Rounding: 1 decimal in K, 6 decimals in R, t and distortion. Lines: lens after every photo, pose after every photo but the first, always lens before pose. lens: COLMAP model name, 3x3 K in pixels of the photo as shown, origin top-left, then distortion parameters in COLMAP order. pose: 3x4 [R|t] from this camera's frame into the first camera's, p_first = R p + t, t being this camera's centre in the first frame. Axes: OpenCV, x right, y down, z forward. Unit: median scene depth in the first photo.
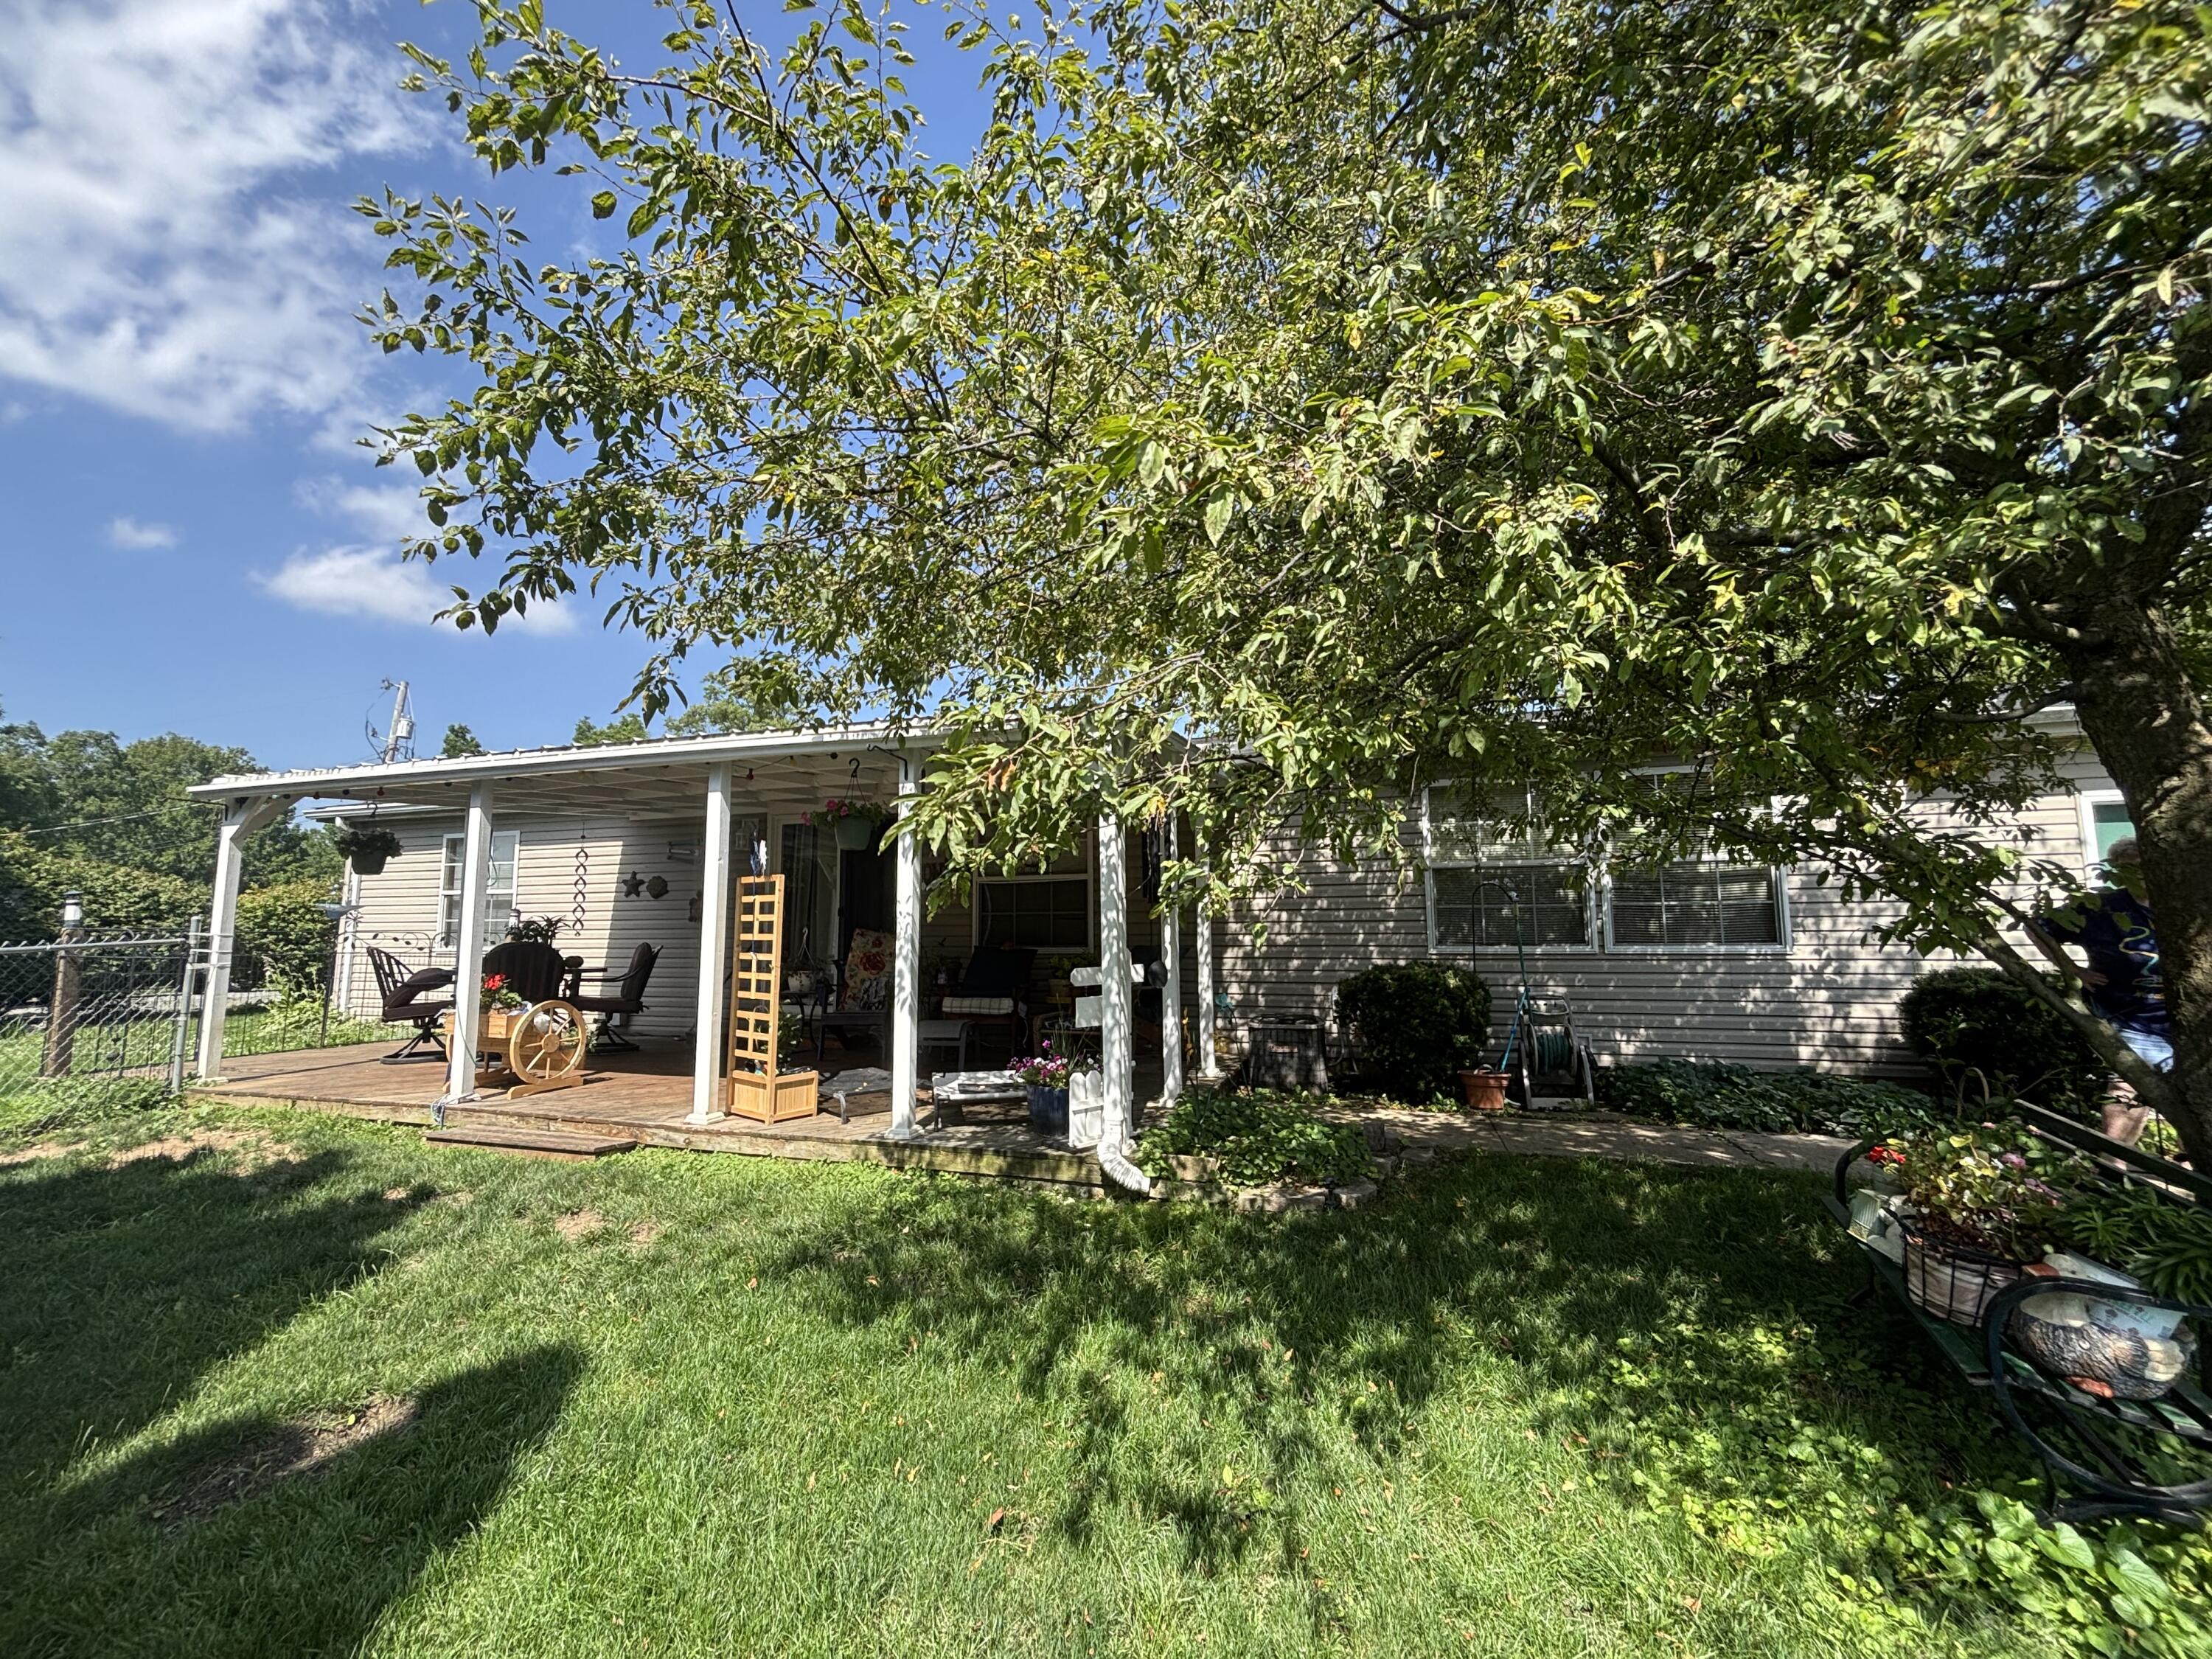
lens RADIAL K [[895.4, 0, 1119.1], [0, 895.4, 833.3], [0, 0, 1]] dist [0.005354, 0.000055]
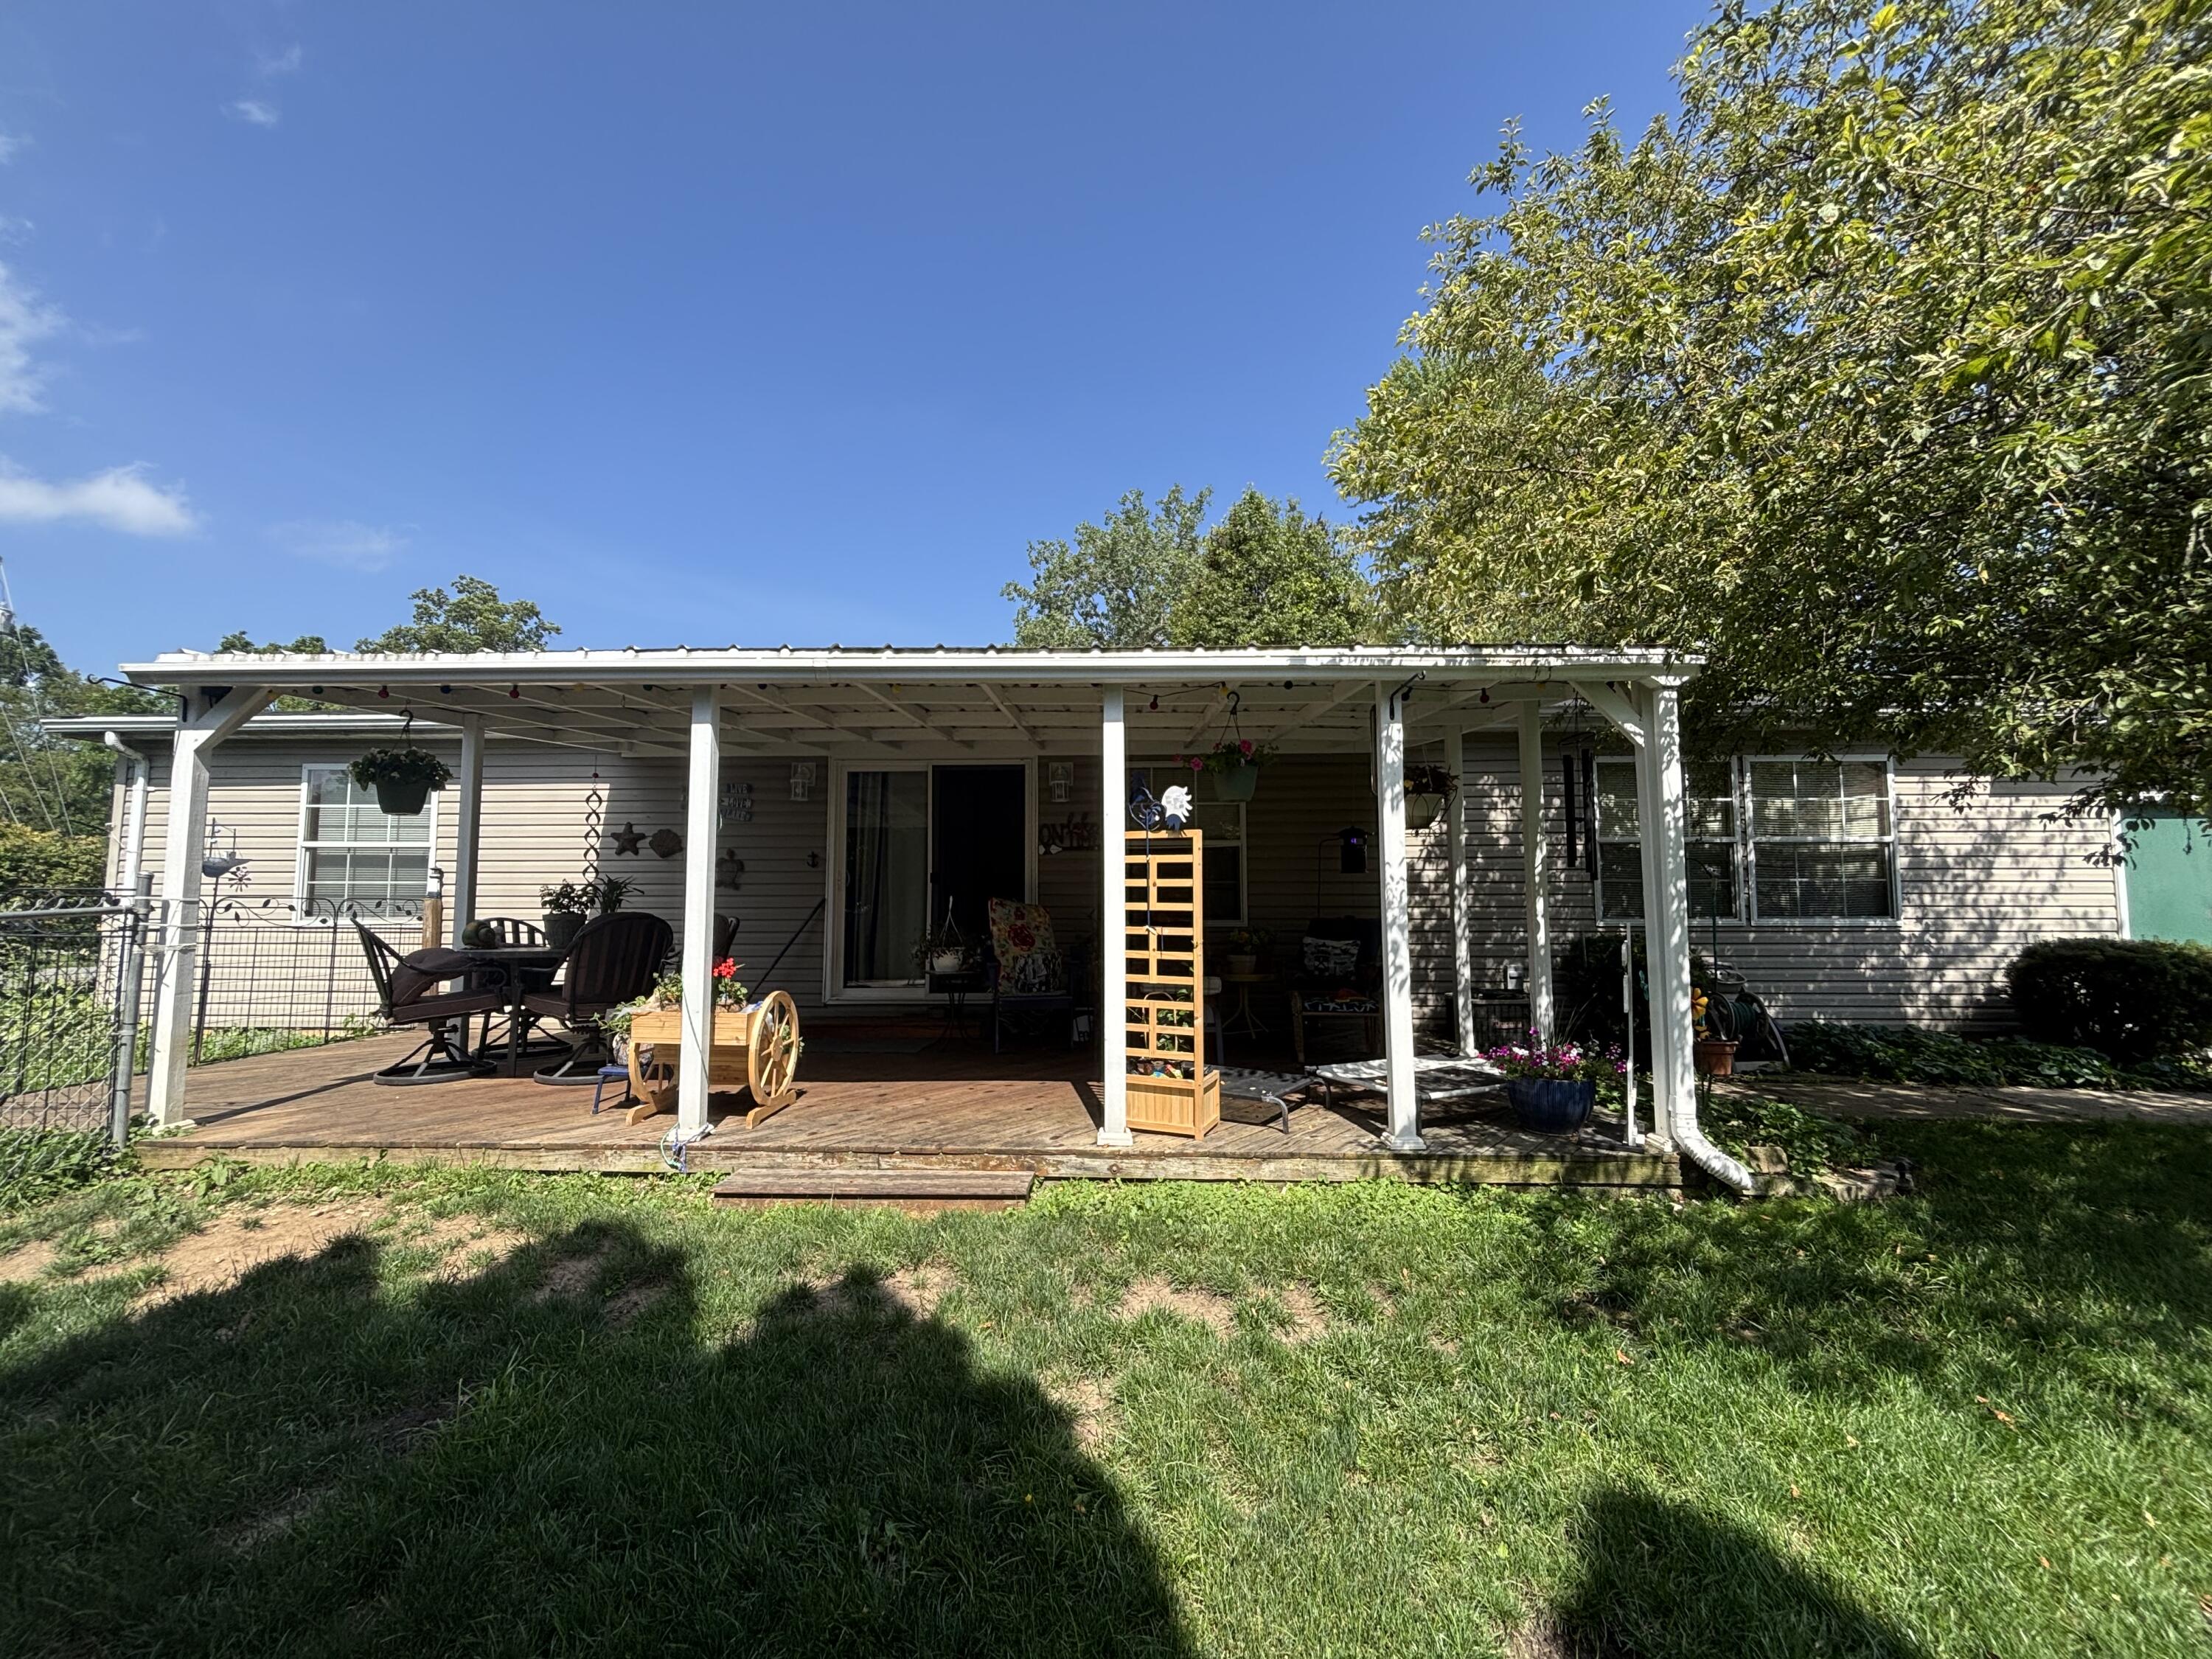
lens RADIAL K [[895.4, 0, 1088.9], [0, 895.4, 824.6], [0, 0, 1]] dist [0.005354, 0.000055]
pose [[0.959647, 0.029600, 0.279645, -0.650960], [-0.035297, 0.999259, 0.015354, 0.030839], [-0.278983, -0.024605, 0.959981, 0.240445]]
